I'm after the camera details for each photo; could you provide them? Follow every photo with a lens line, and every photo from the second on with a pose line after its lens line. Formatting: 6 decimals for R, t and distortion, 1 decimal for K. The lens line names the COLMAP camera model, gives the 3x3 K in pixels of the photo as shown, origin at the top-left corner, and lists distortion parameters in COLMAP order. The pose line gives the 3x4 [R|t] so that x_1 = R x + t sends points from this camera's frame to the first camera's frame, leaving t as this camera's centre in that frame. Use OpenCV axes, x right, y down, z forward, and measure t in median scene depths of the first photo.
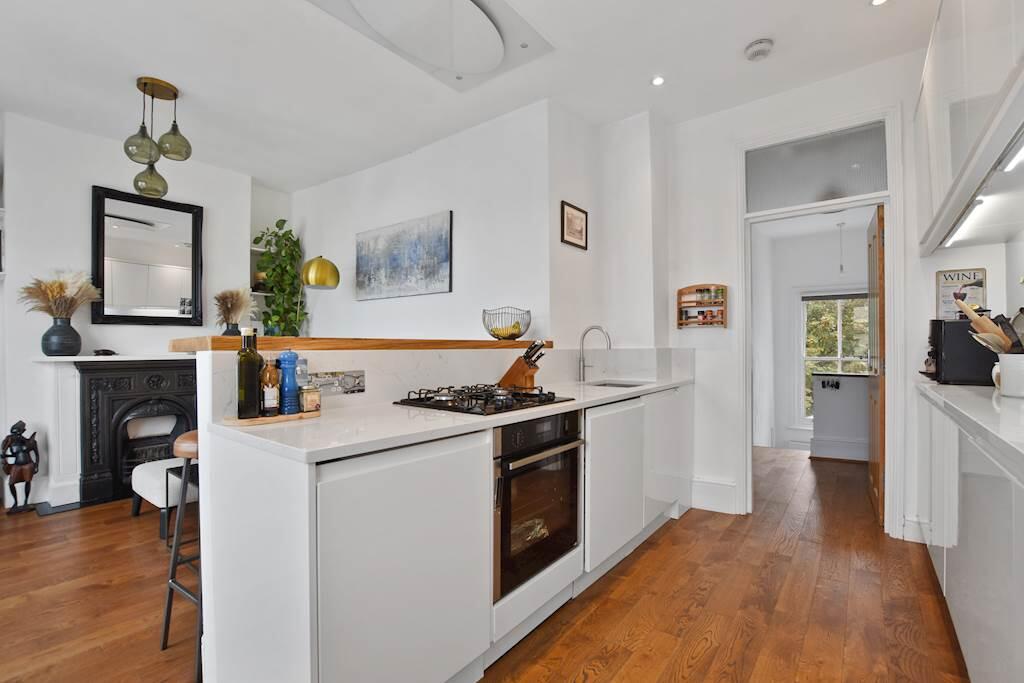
lens RADIAL K [[455.6, 0, 514.7], [0, 455.6, 343.8], [0, 0, 1]] dist [-0.032229, 0.005036]
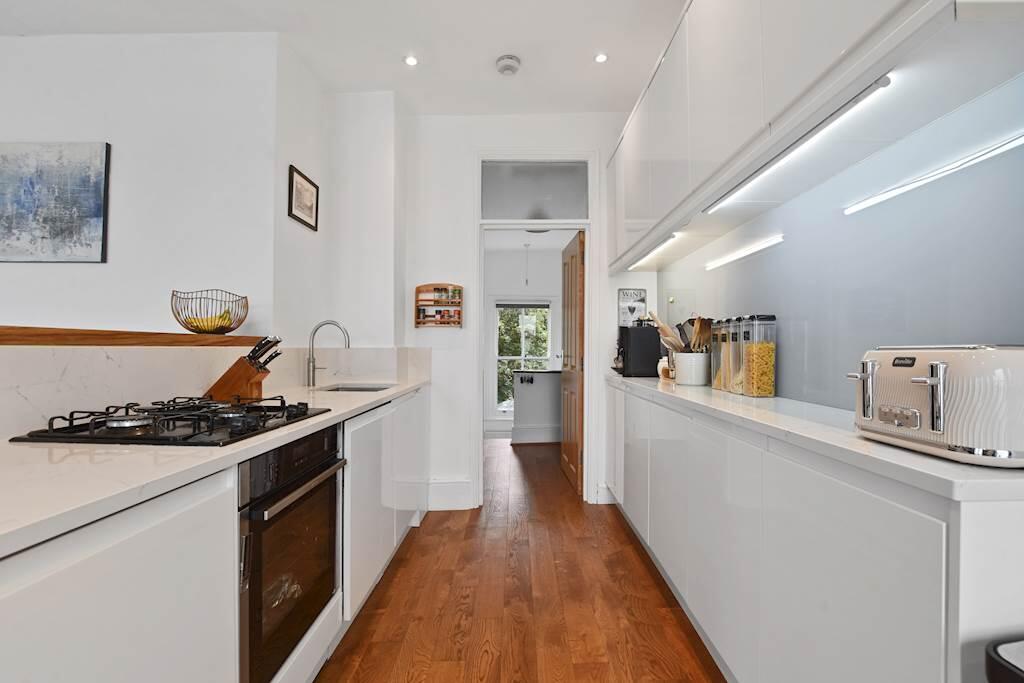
lens RADIAL K [[455.6, 0, 514.7], [0, 455.6, 343.8], [0, 0, 1]] dist [-0.032229, 0.005036]
pose [[0.793103, 0.011900, 0.608971, -0.077690], [-0.011280, 0.999925, -0.004849, 0.004933], [-0.608983, -0.003023, 0.793178, 0.138391]]
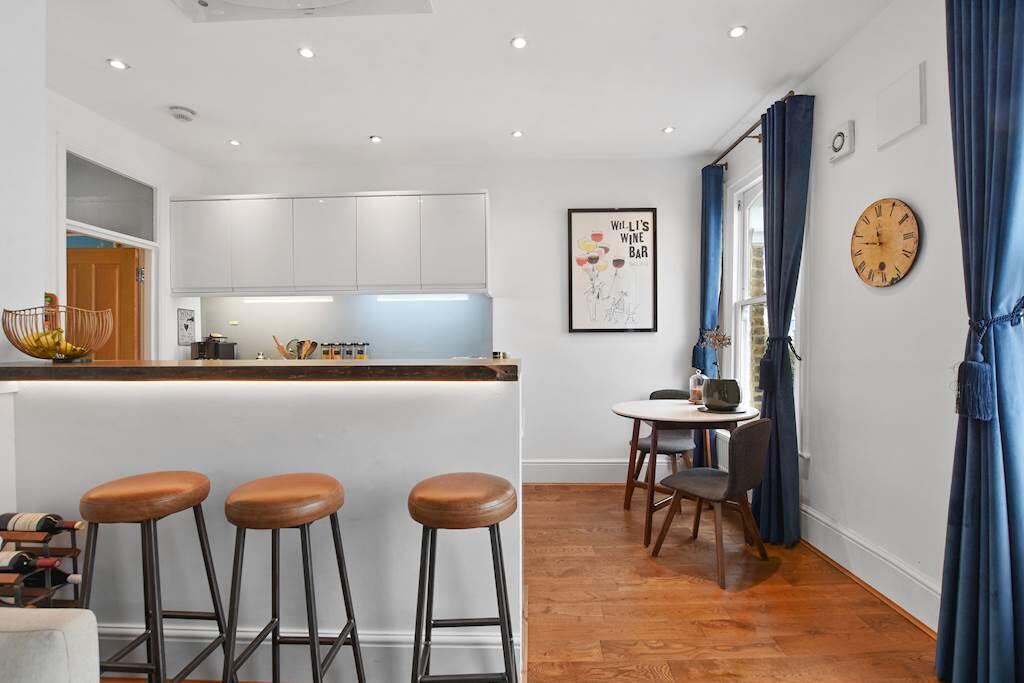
lens RADIAL K [[466.8, 0, 514.6], [0, 466.8, 349.9], [0, 0, 1]] dist [-0.028302, 0.000329]
pose [[-0.597689, -0.003644, 0.801720, -0.929099], [0.000842, 0.999986, 0.005173, -0.029999], [-0.801728, 0.003767, -0.597678, 0.984020]]
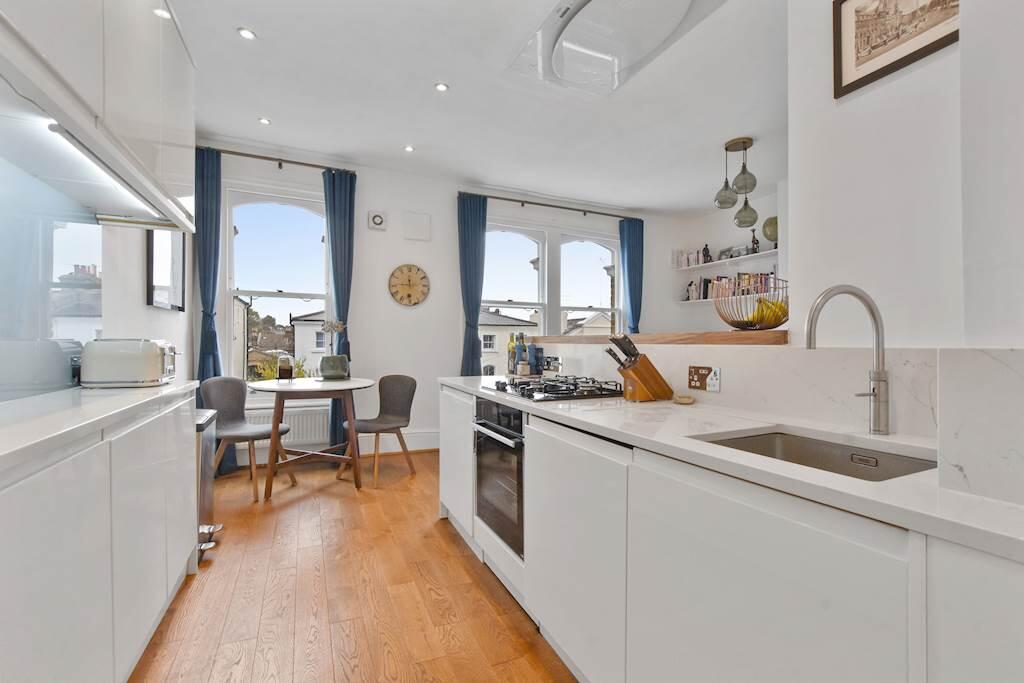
lens RADIAL K [[455.6, 0, 514.7], [0, 455.6, 343.8], [0, 0, 1]] dist [-0.032229, 0.005036]
pose [[-0.463218, 0.003204, -0.886239, 0.752364], [0.006652, 0.999978, 0.000138, 0.010574], [0.886219, -0.005831, -0.463229, 1.118951]]
